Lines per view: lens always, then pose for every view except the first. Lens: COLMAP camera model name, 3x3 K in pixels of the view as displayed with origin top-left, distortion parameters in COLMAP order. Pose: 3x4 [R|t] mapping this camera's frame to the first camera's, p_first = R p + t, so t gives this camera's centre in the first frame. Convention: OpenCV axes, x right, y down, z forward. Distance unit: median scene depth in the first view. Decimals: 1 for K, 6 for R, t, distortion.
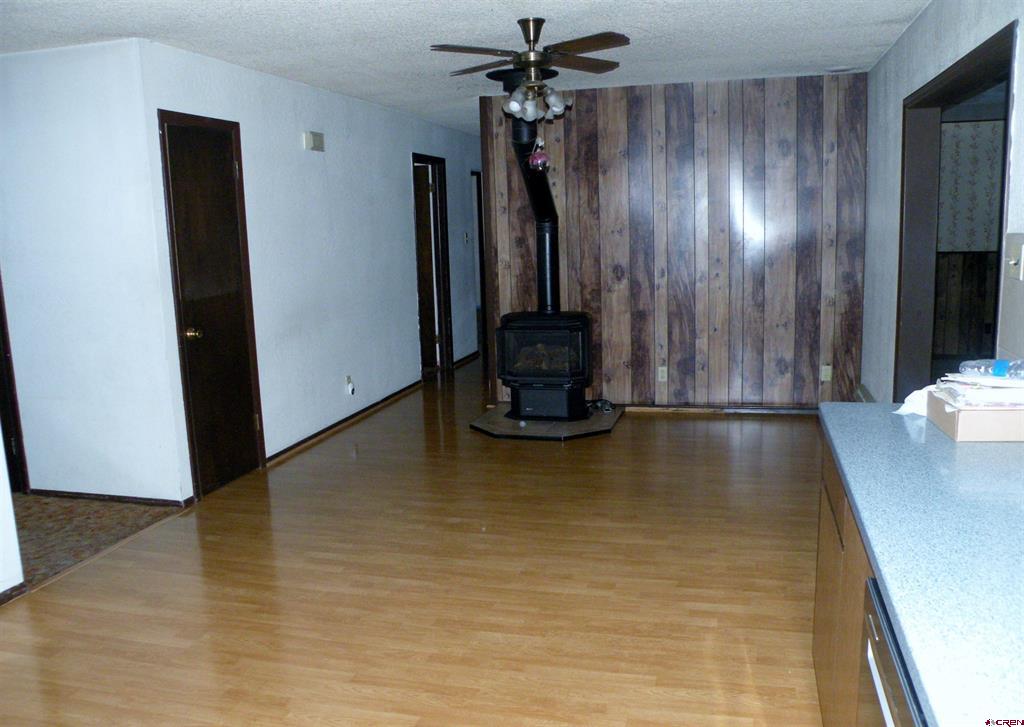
lens RADIAL K [[855.0, 0, 510.7], [0, 855.0, 364.3], [0, 0, 1]] dist [-0.146715, -0.002005]
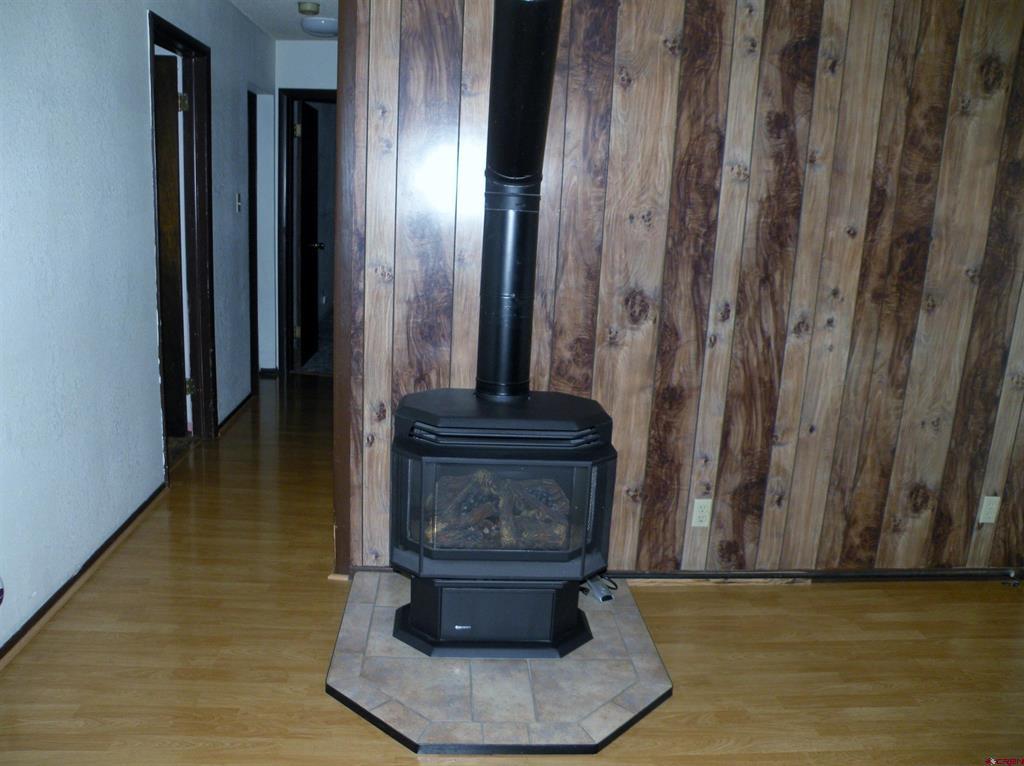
lens RADIAL K [[809.4, 0, 481.9], [0, 809.4, 378.1], [0, 0, 1]] dist [-0.153917, 0.095210]
pose [[0.947207, 0.003155, 0.320607, -0.096054], [-0.025298, 0.997569, 0.064926, -0.097317], [-0.319623, -0.069609, 0.944984, 0.626128]]
